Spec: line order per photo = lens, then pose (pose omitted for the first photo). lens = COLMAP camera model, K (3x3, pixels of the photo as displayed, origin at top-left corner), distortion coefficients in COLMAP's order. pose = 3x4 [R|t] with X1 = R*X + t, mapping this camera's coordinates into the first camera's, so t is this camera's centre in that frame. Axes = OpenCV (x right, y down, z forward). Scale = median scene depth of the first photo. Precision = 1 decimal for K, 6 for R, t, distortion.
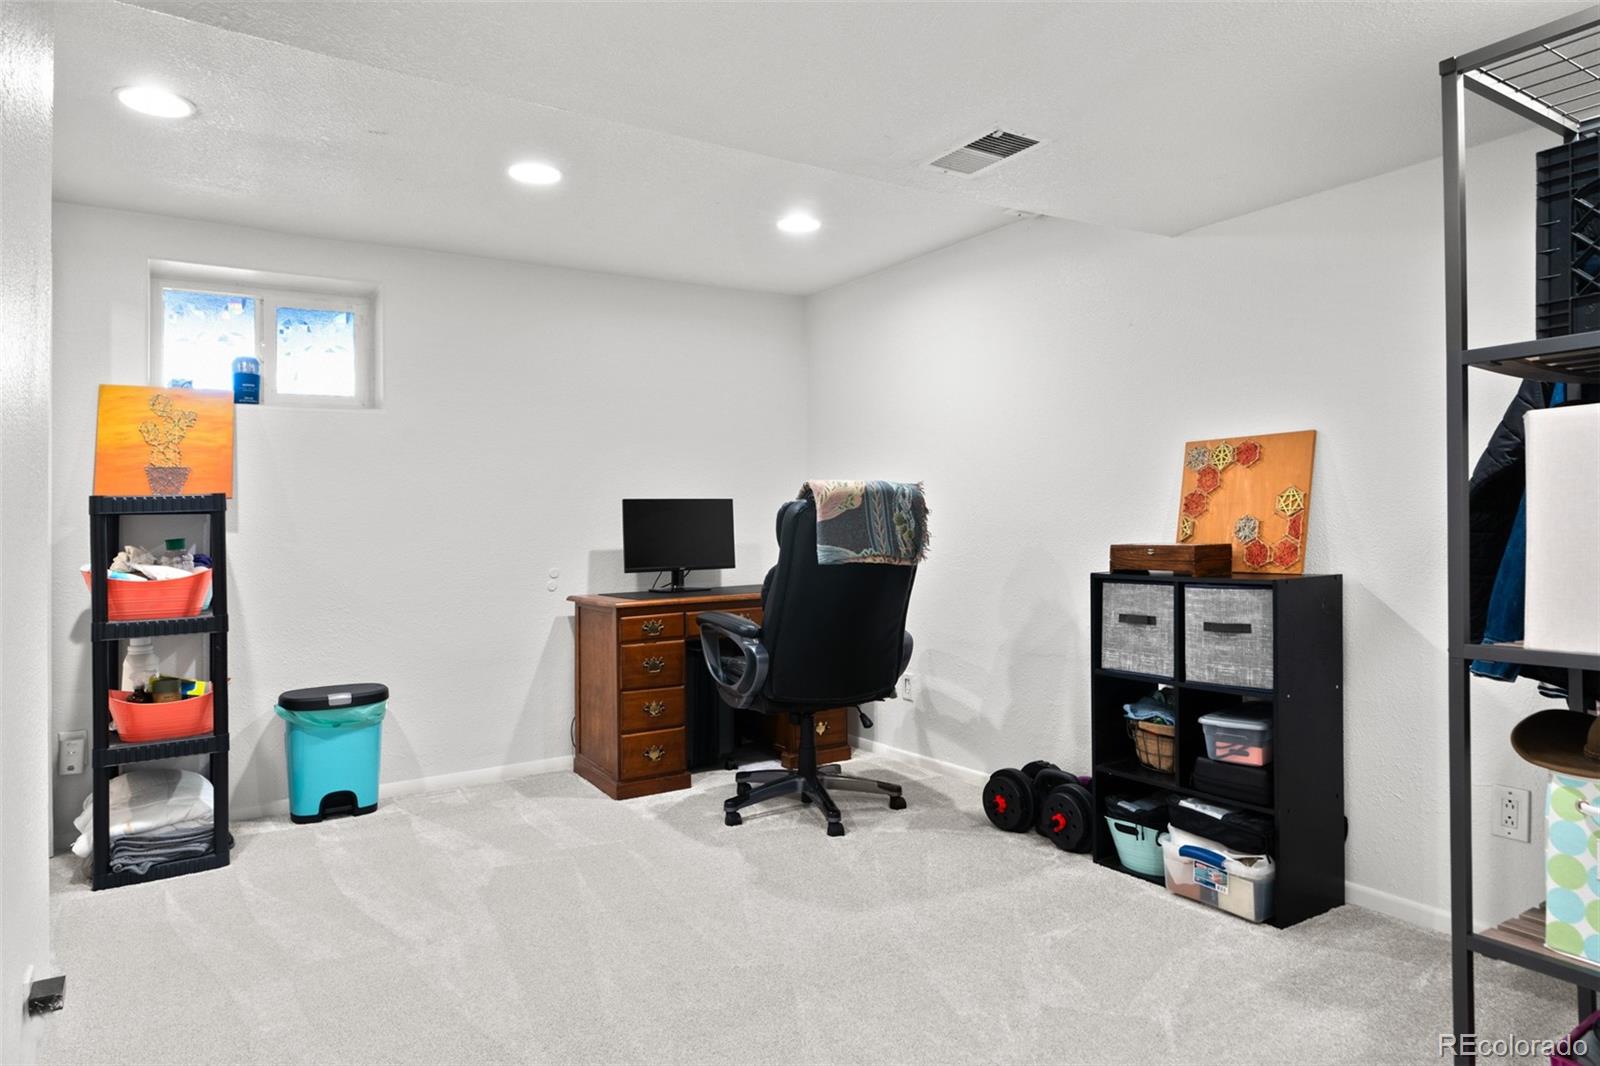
lens RADIAL K [[950.1, 0, 800.0], [0, 950.1, 533.0], [0, 0, 1]] dist [0.003889, 0.002617]
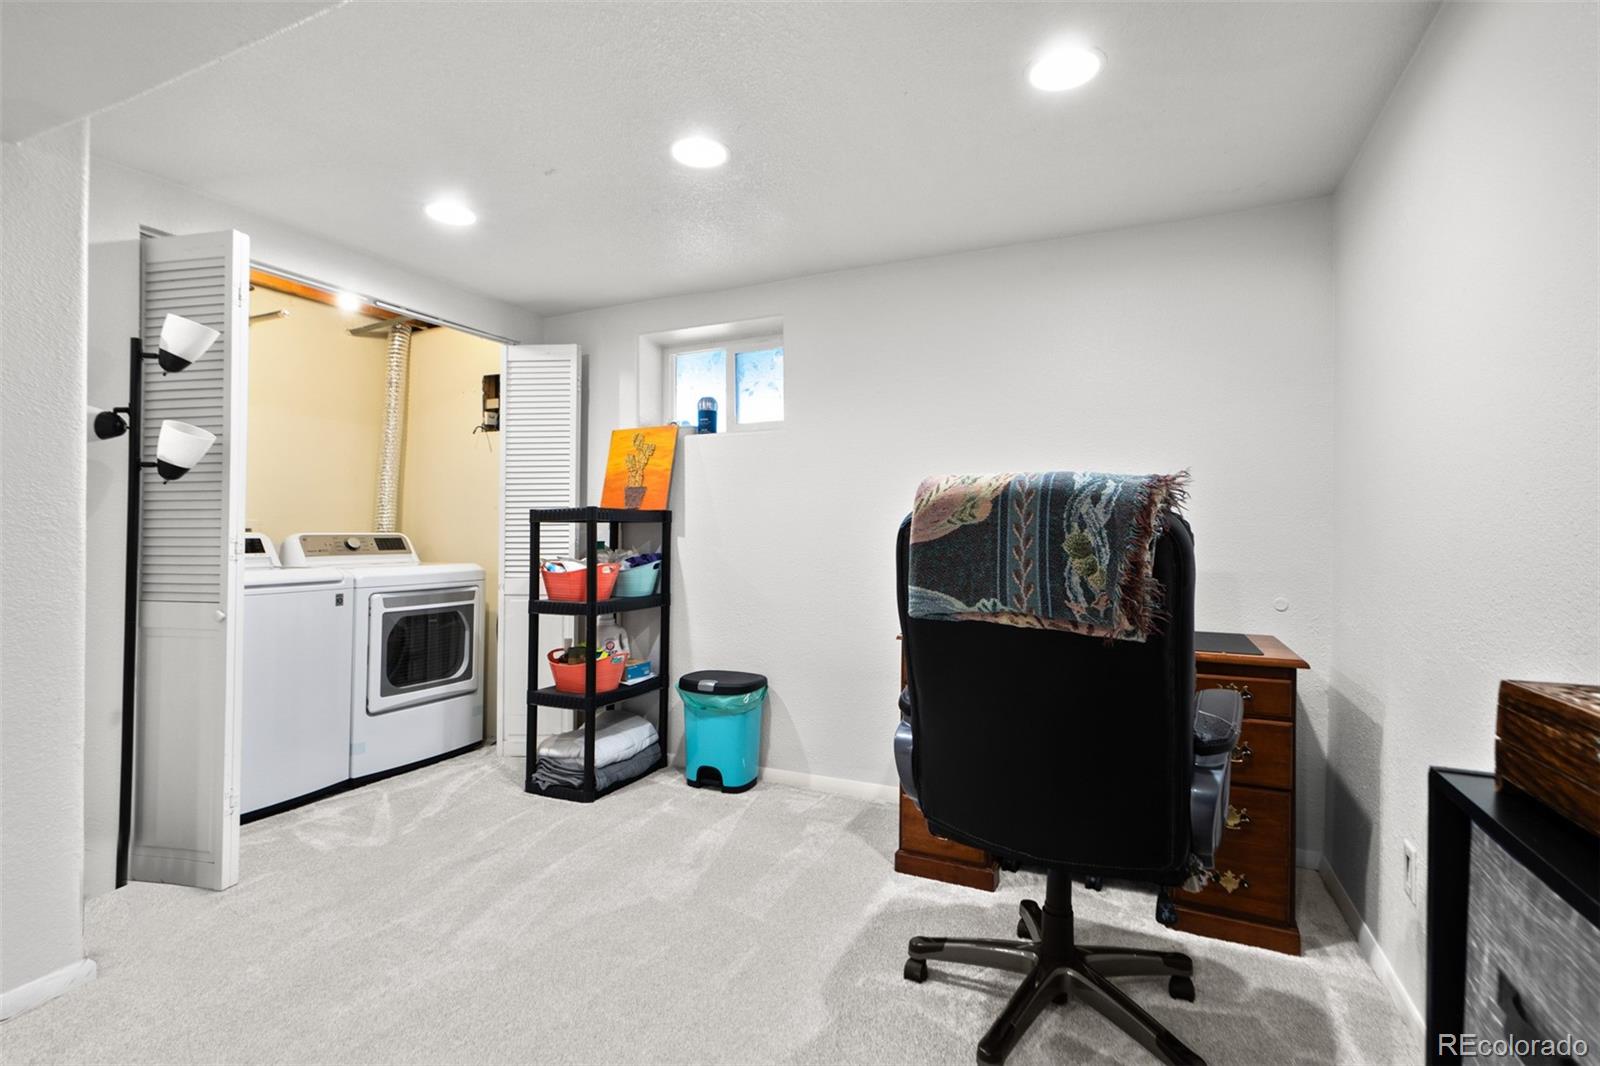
lens RADIAL K [[743.4, 0, 803.3], [0, 743.4, 528.9], [0, 0, 1]] dist [0.015652, 0.000063]
pose [[0.549591, 0.016041, -0.835280, 0.352309], [-0.023498, 0.999717, 0.003738, -0.021315], [0.835103, 0.017573, 0.549813, 0.656273]]
